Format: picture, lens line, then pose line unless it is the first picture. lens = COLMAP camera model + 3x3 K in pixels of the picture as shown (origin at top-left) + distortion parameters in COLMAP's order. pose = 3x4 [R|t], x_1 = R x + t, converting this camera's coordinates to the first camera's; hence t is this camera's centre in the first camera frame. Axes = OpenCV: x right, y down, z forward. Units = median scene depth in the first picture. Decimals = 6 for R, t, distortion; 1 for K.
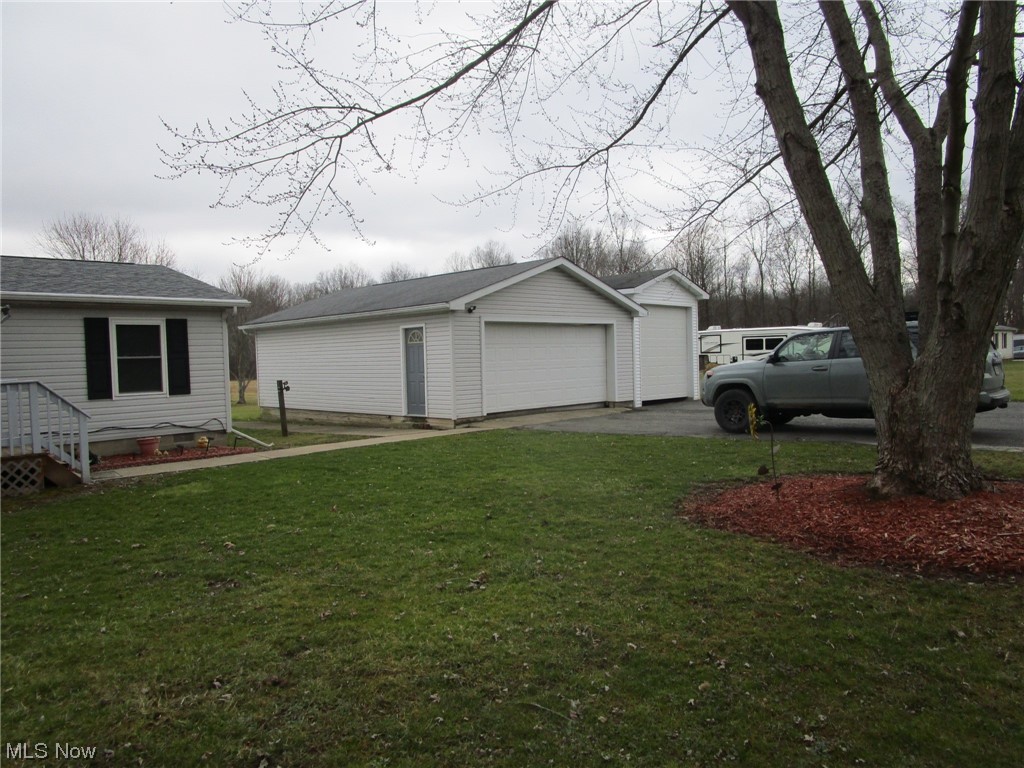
lens RADIAL K [[702.7, 0, 512.0], [0, 702.7, 384.0], [0, 0, 1]] dist [-0.023068, 0.001098]
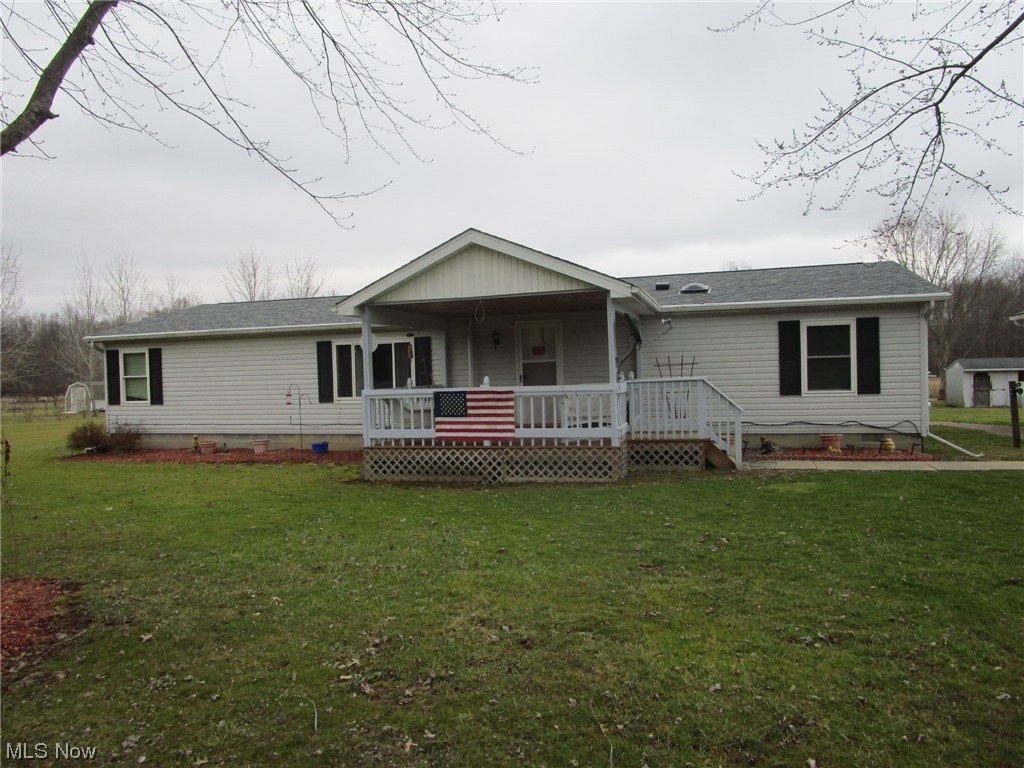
lens RADIAL K [[702.7, 0, 512.0], [0, 702.7, 384.0], [0, 0, 1]] dist [-0.023068, 0.001098]
pose [[0.496671, 0.029254, -0.867445, 0.145853], [-0.021536, 0.999539, 0.021378, -0.010157], [0.867671, 0.008064, 0.497073, 0.076944]]
